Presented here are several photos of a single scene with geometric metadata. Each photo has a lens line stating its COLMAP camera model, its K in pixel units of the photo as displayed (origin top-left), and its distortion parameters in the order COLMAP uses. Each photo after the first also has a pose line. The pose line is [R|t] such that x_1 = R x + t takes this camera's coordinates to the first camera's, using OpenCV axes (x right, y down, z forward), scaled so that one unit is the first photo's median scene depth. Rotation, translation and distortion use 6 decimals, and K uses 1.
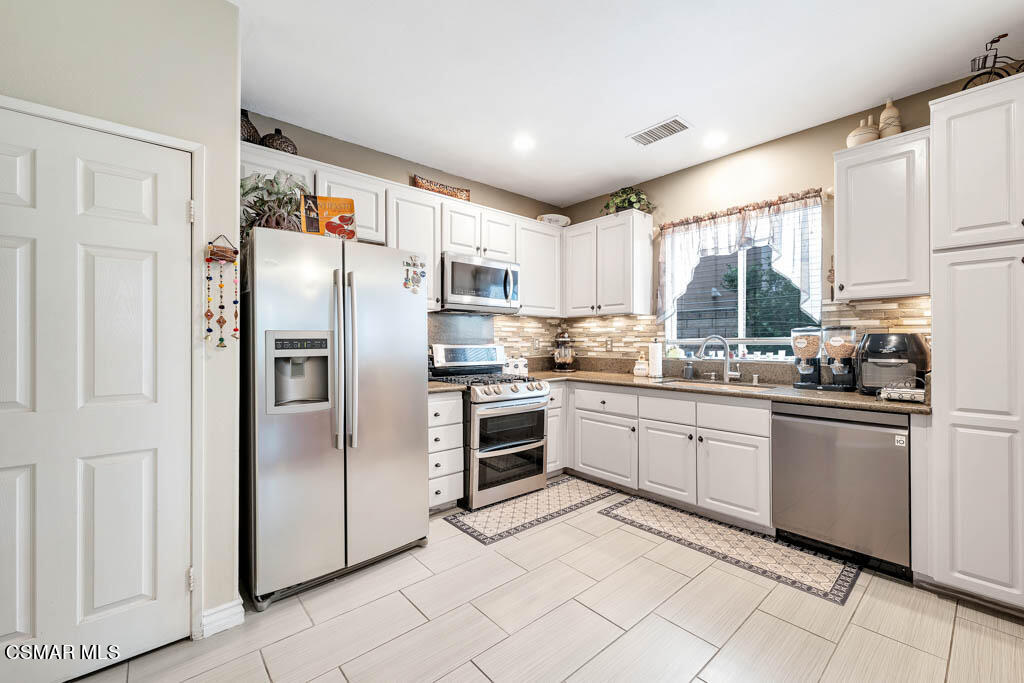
lens RADIAL K [[433.2, 0, 512.6], [0, 433.2, 341.1], [0, 0, 1]] dist [0.003887, 0.000004]
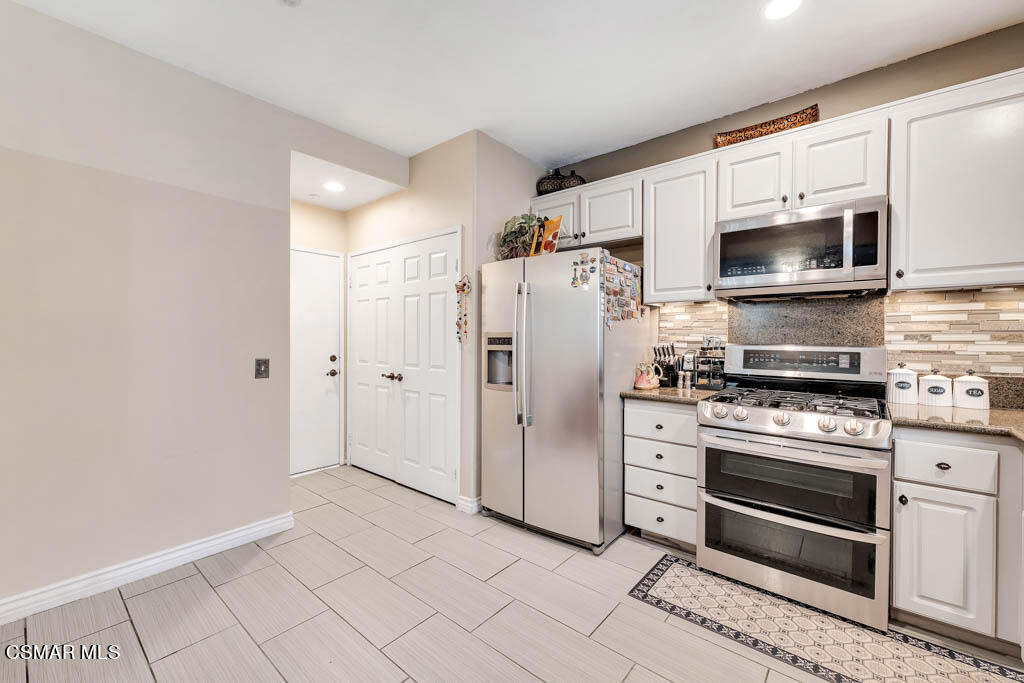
lens RADIAL K [[433.2, 0, 510.5], [0, 433.2, 340.5], [0, 0, 1]] dist [0.003887, 0.000004]
pose [[0.115346, 0.004139, -0.993317, 0.683102], [-0.003652, 0.999986, 0.003742, -0.000364], [0.993319, 0.003196, 0.115360, 0.666323]]
